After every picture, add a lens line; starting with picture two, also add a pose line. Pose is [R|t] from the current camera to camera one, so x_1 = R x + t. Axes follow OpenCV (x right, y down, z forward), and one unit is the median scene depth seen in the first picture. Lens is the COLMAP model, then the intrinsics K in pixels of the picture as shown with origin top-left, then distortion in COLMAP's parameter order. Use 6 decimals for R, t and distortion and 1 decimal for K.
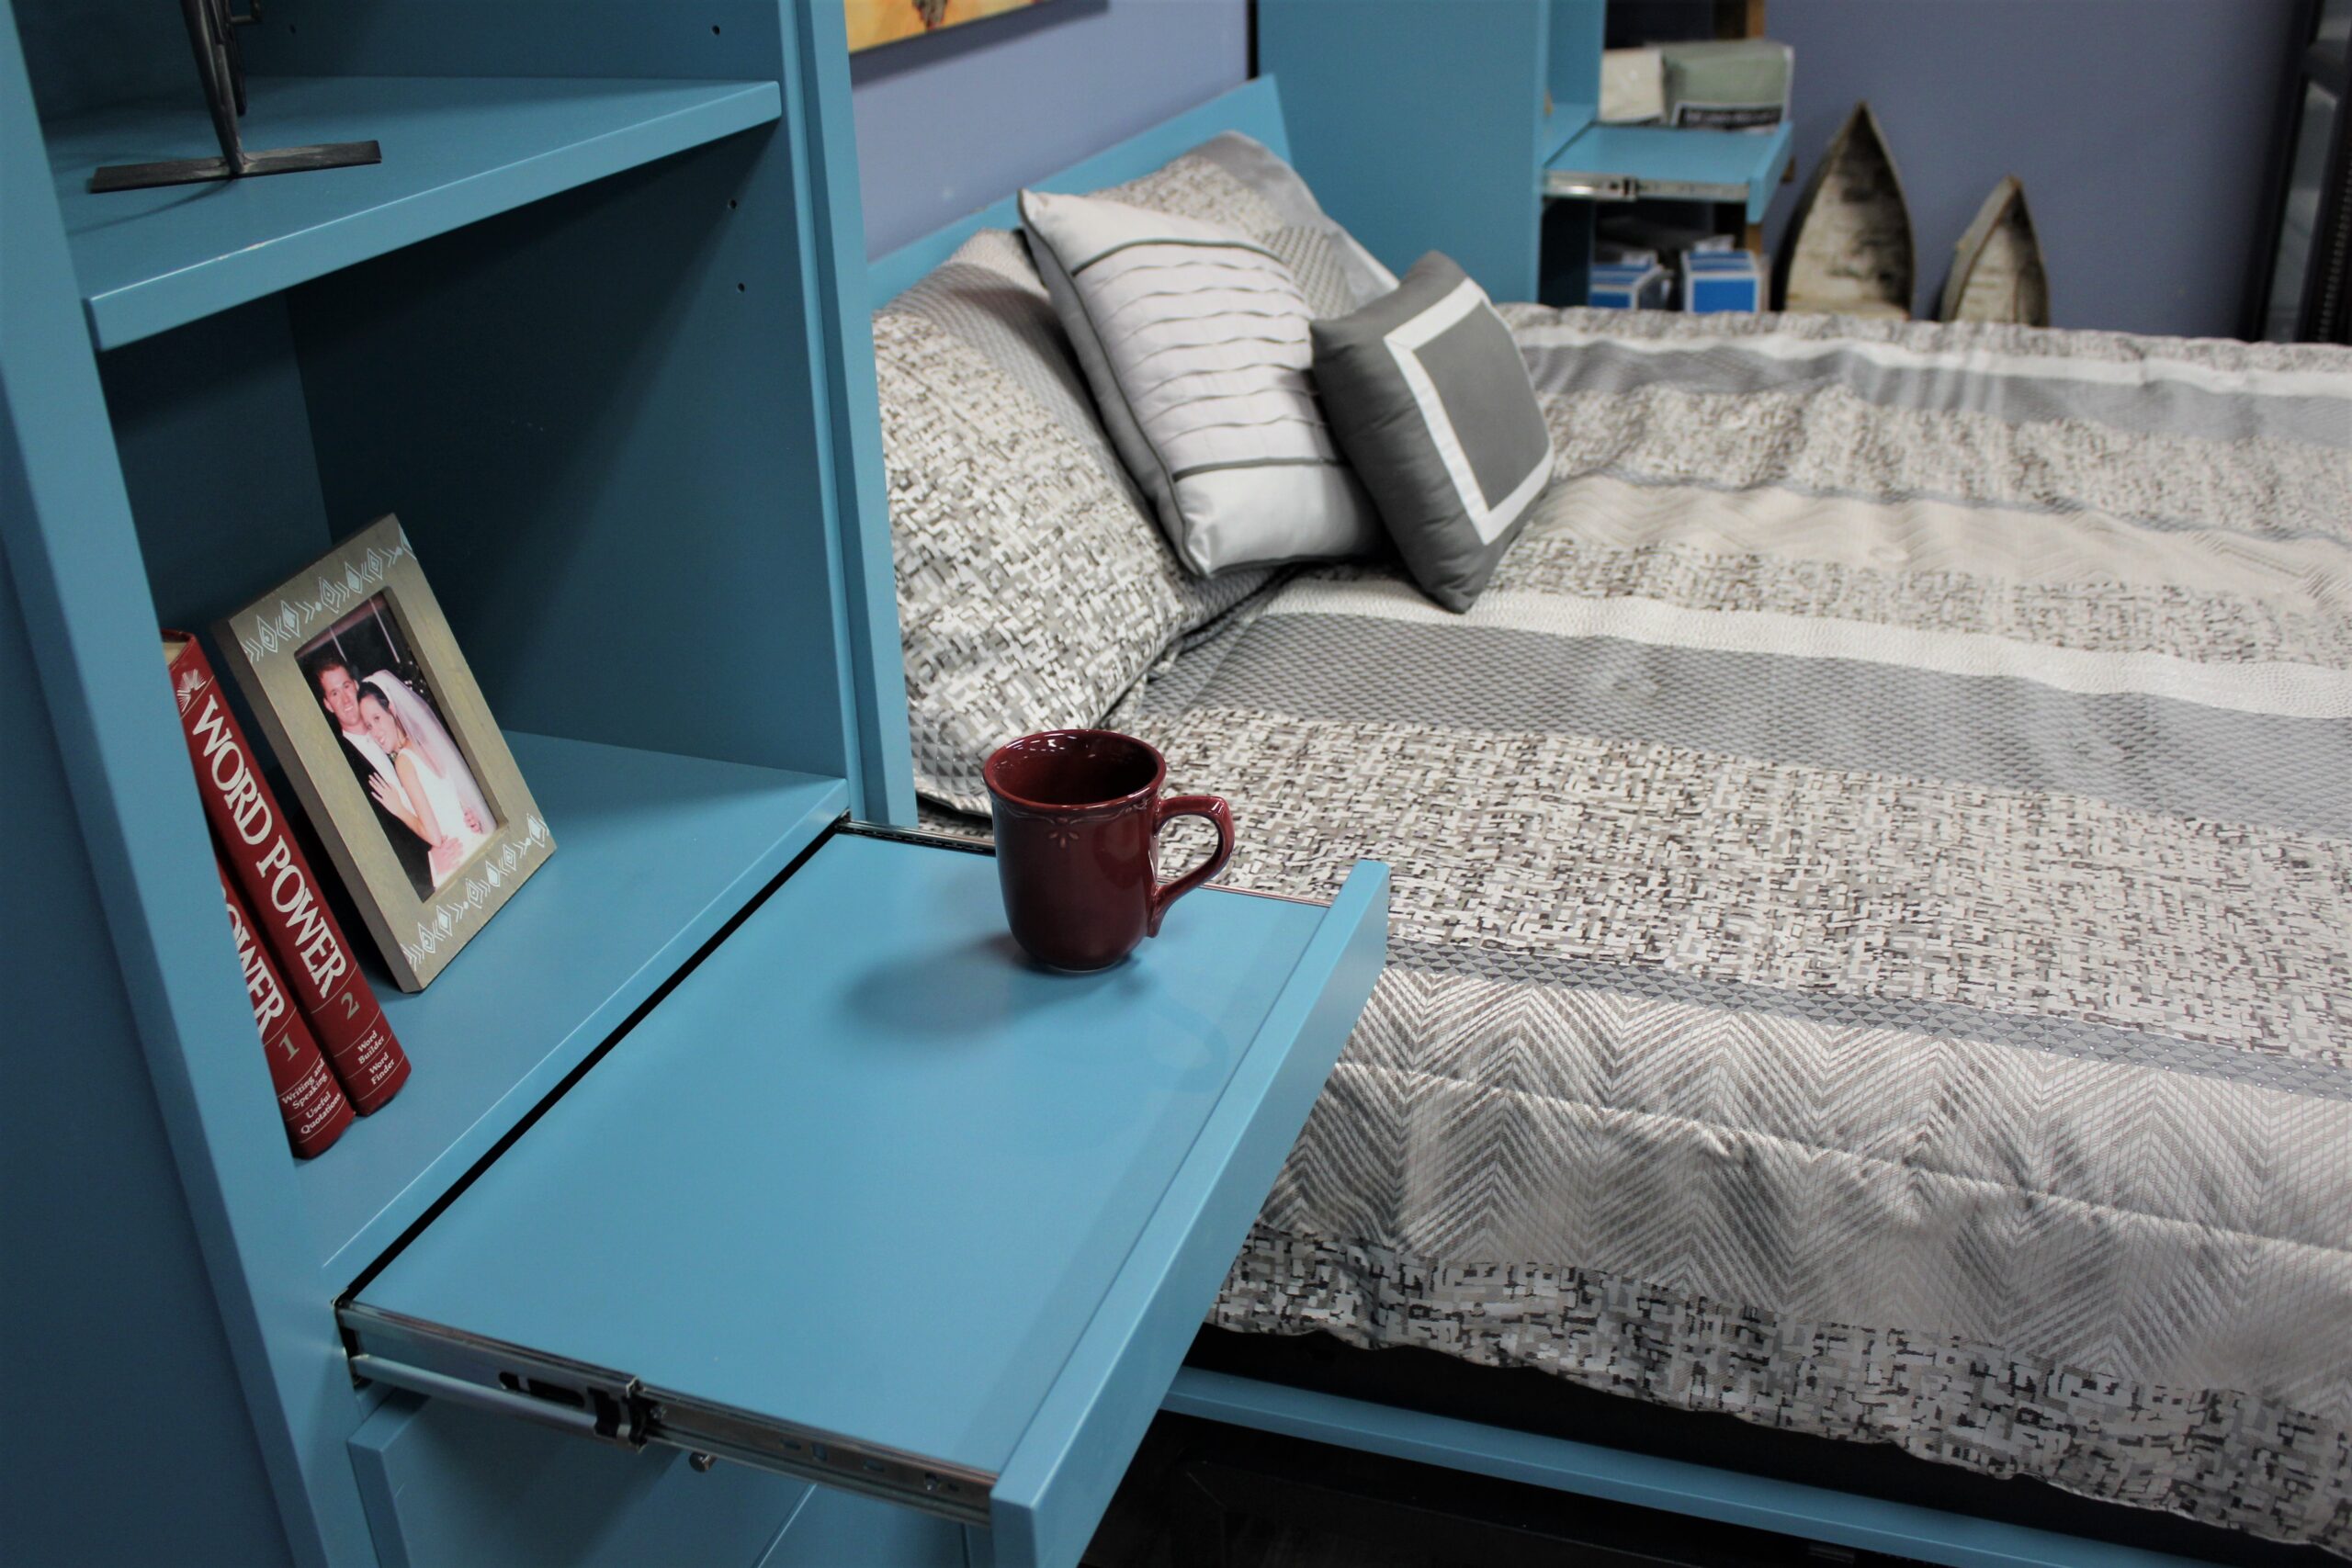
lens RADIAL K [[2147.0, 0, 1176.0], [0, 2147.0, 784.0], [0, 0, 1]] dist [-0.094505, -0.003106]
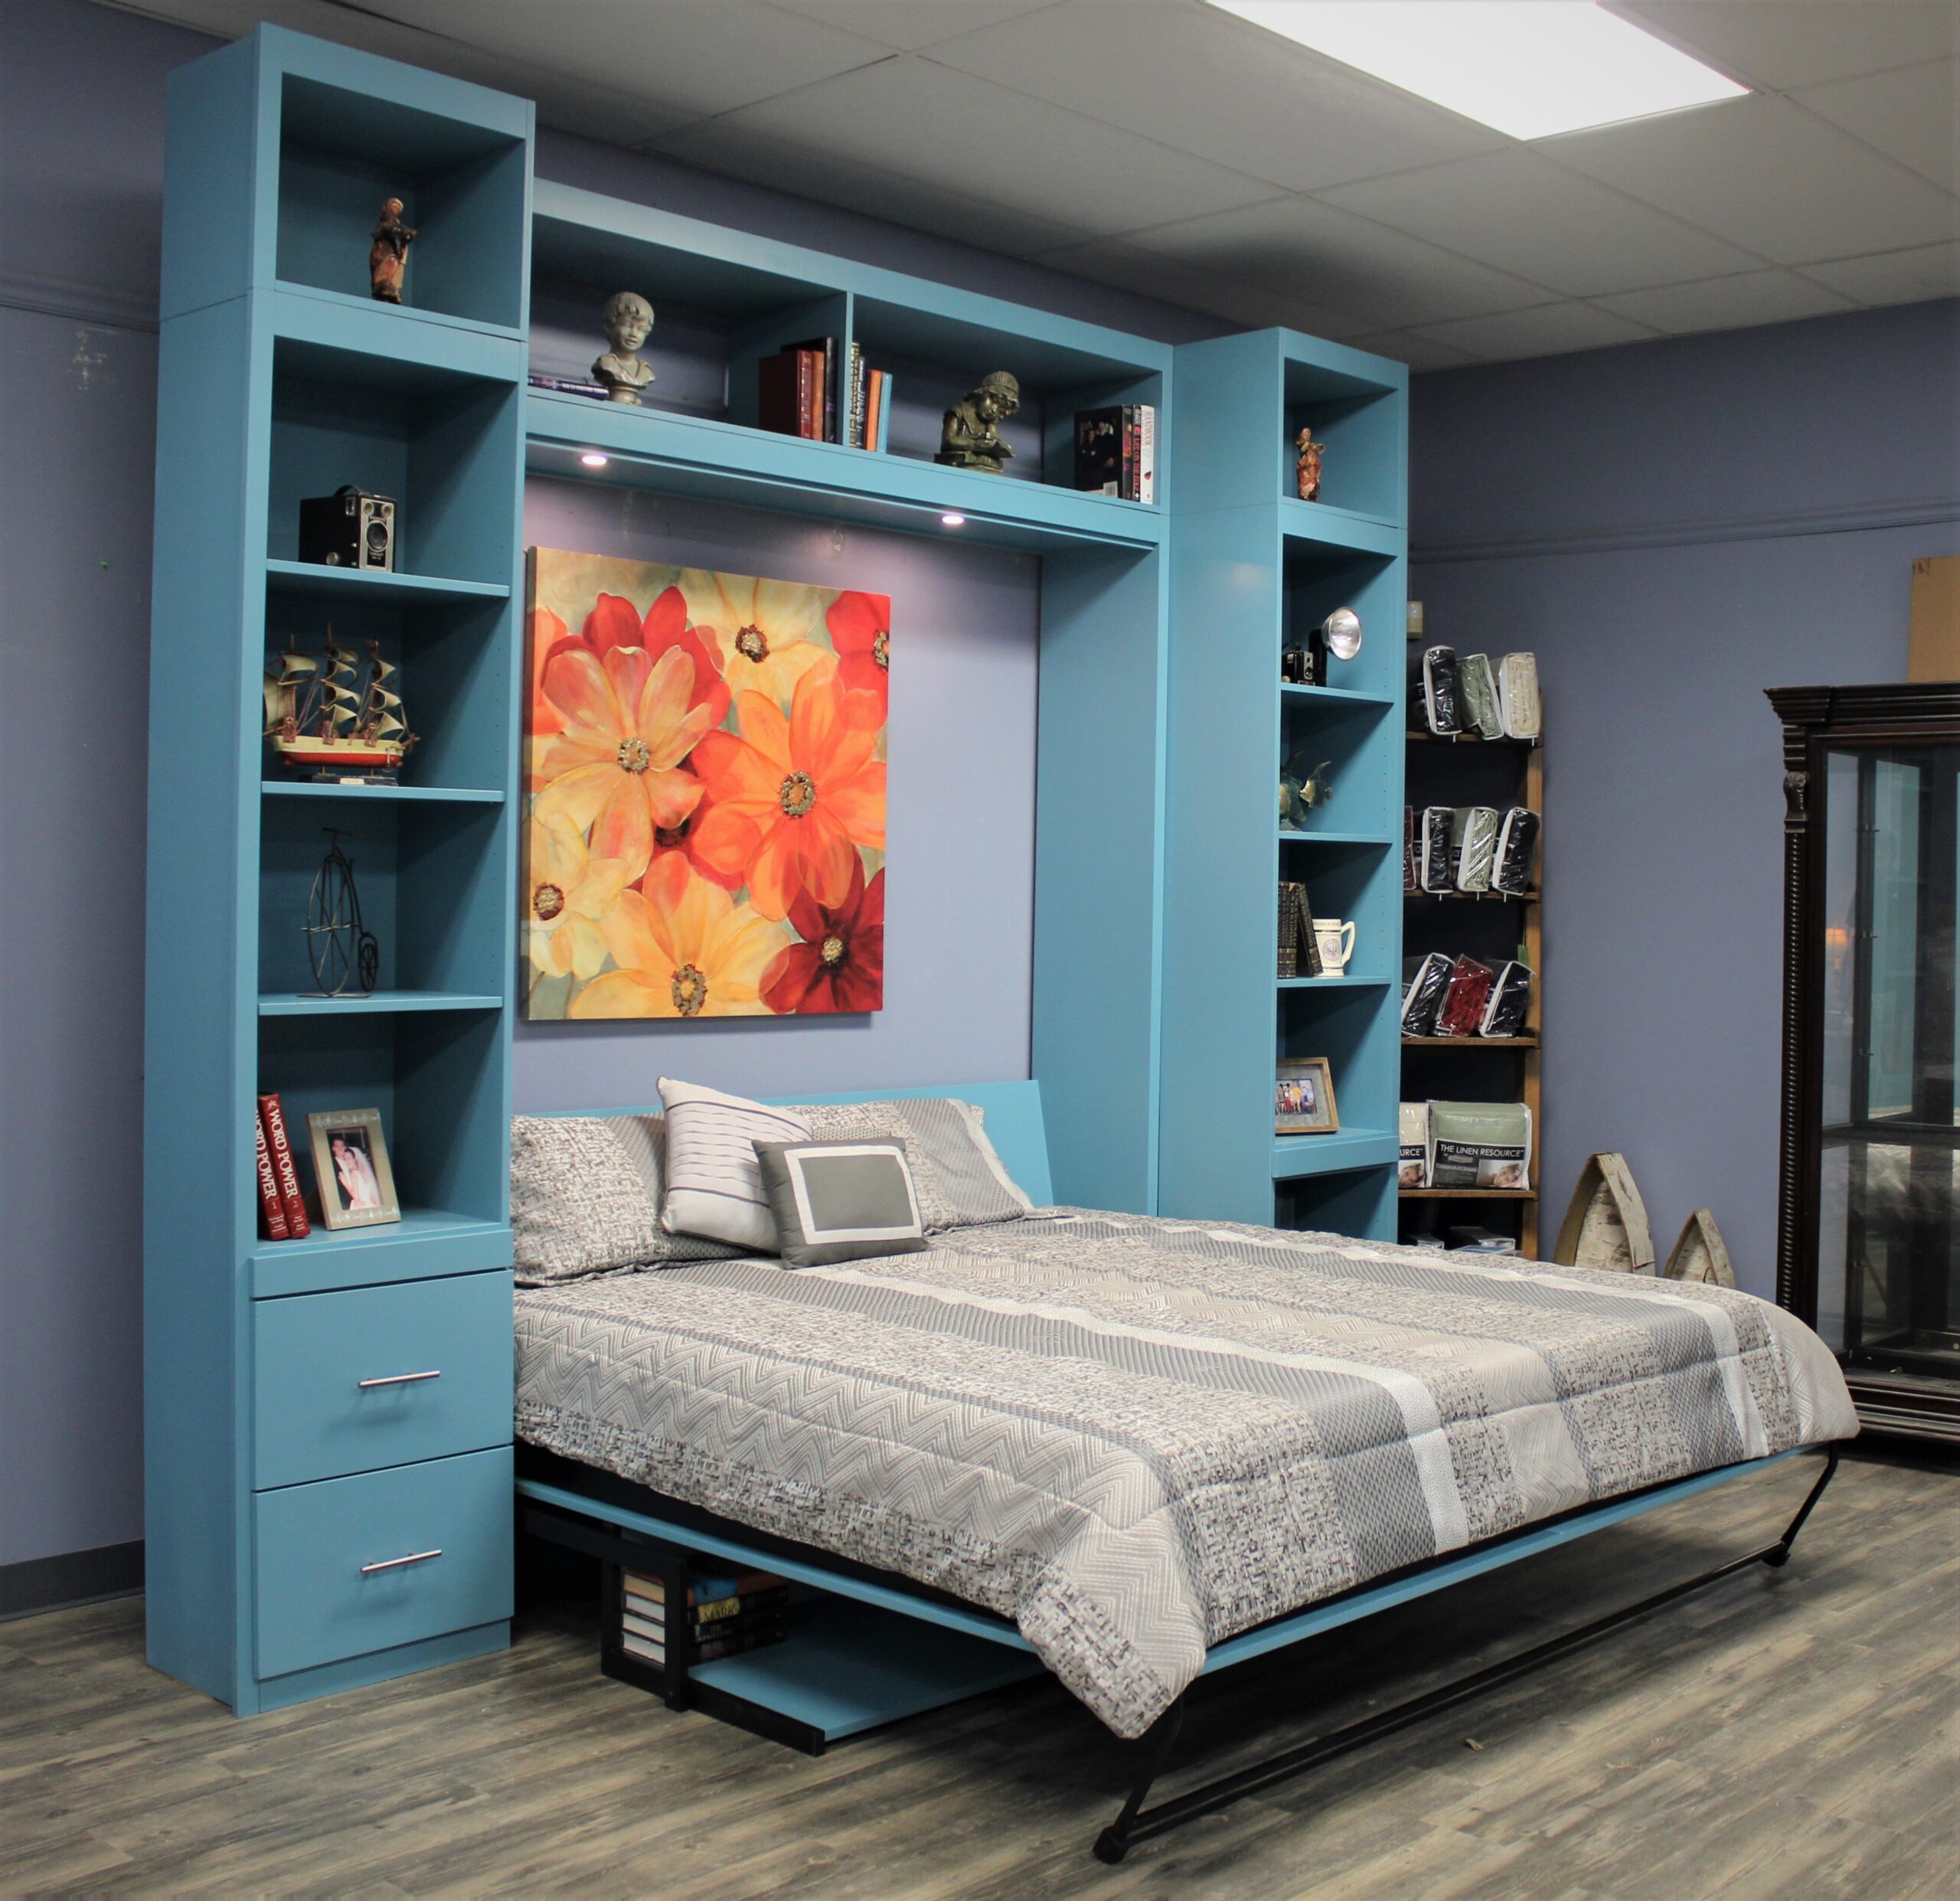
lens RADIAL K [[2397.3, 0, 1170.5], [0, 2397.3, 946.2], [0, 0, 1]] dist [-0.151806, 0.111500]
pose [[0.923971, 0.054403, -0.378572, 2.652121], [-0.206219, 0.904487, -0.373332, 0.856538], [0.322103, 0.423017, 0.846939, -2.092306]]
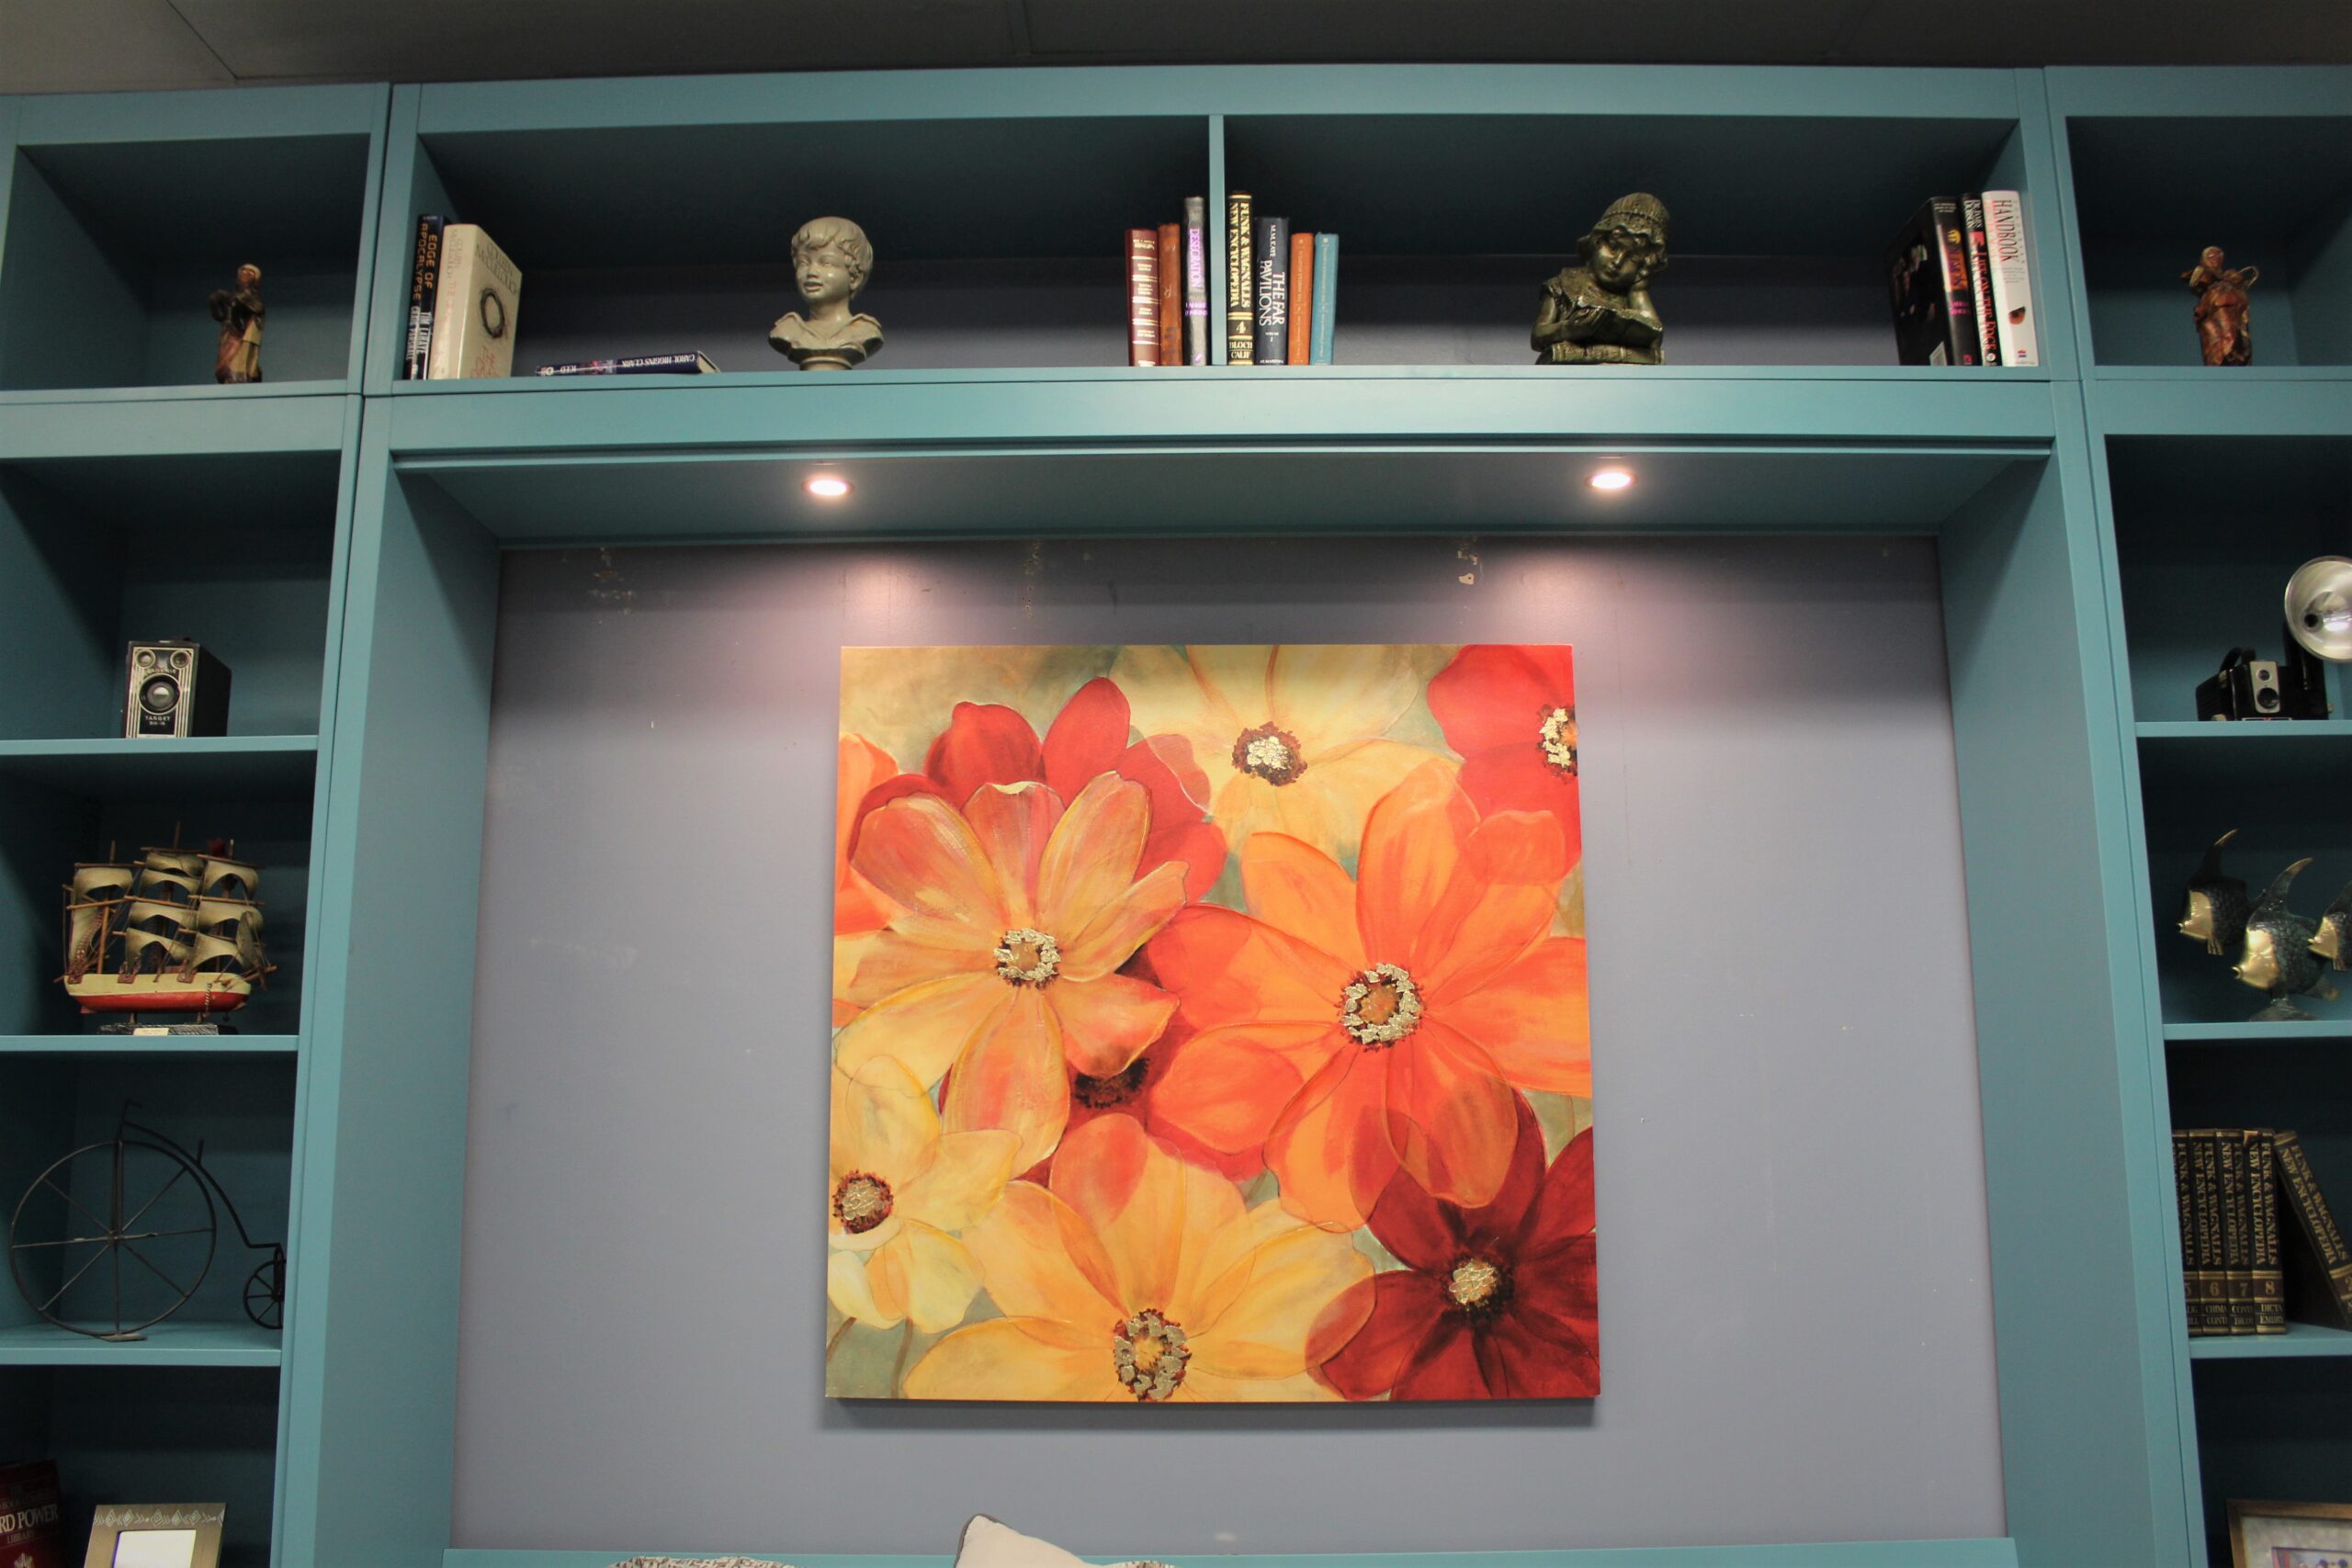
lens RADIAL K [[1966.4, 0, 1172.9], [0, 1966.4, 768.2], [0, 0, 1]] dist [-0.160557, 0.141421]
pose [[0.315625, -0.154813, -0.936170, 2.136252], [-0.417752, 0.863171, -0.283584, -0.709203], [0.851977, 0.480593, 0.207764, 1.116273]]
